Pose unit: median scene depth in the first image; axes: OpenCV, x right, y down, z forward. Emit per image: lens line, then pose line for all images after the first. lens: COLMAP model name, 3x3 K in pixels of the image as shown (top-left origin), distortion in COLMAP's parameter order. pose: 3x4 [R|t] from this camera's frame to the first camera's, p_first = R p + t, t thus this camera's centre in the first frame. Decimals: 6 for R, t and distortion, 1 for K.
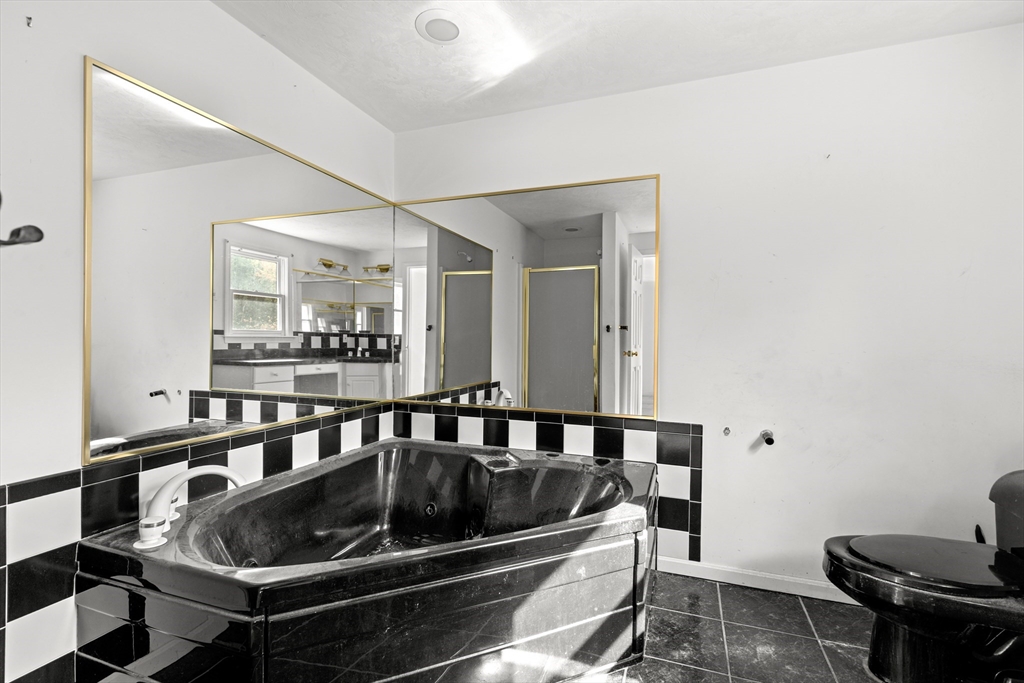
lens RADIAL K [[463.1, 0, 515.2], [0, 463.1, 340.0], [0, 0, 1]] dist [0.004641, 0.000211]
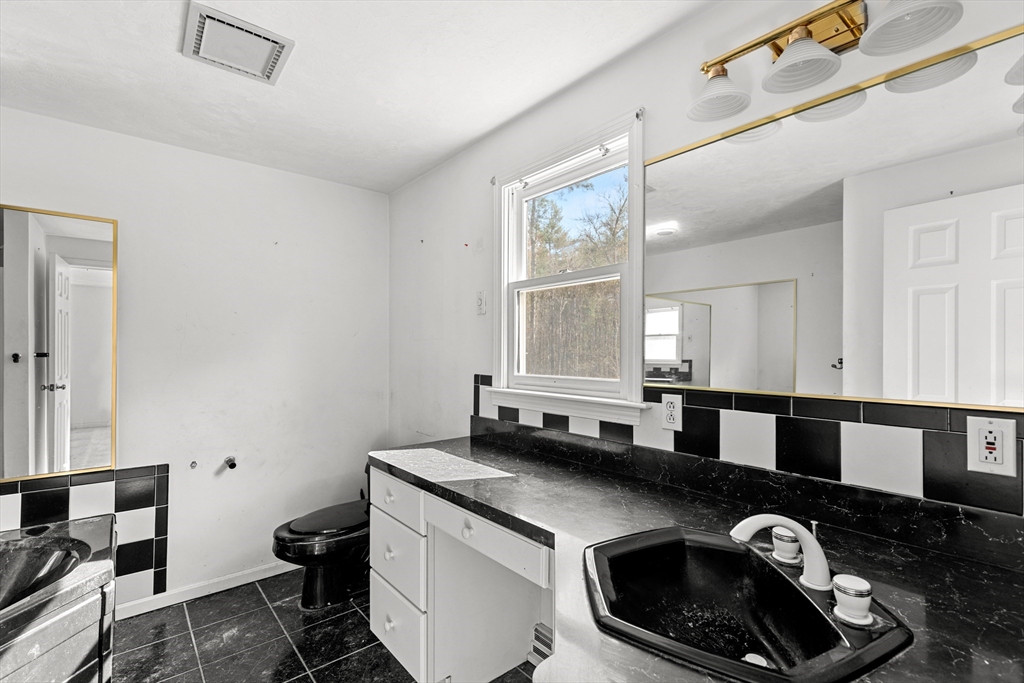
lens RADIAL K [[463.1, 0, 517.6], [0, 463.1, 346.3], [0, 0, 1]] dist [0.004641, 0.000211]
pose [[0.489882, -0.002026, 0.871786, -0.150788], [0.002706, 0.999996, 0.000804, -0.096228], [-0.871784, 0.001965, 0.489886, -0.257293]]
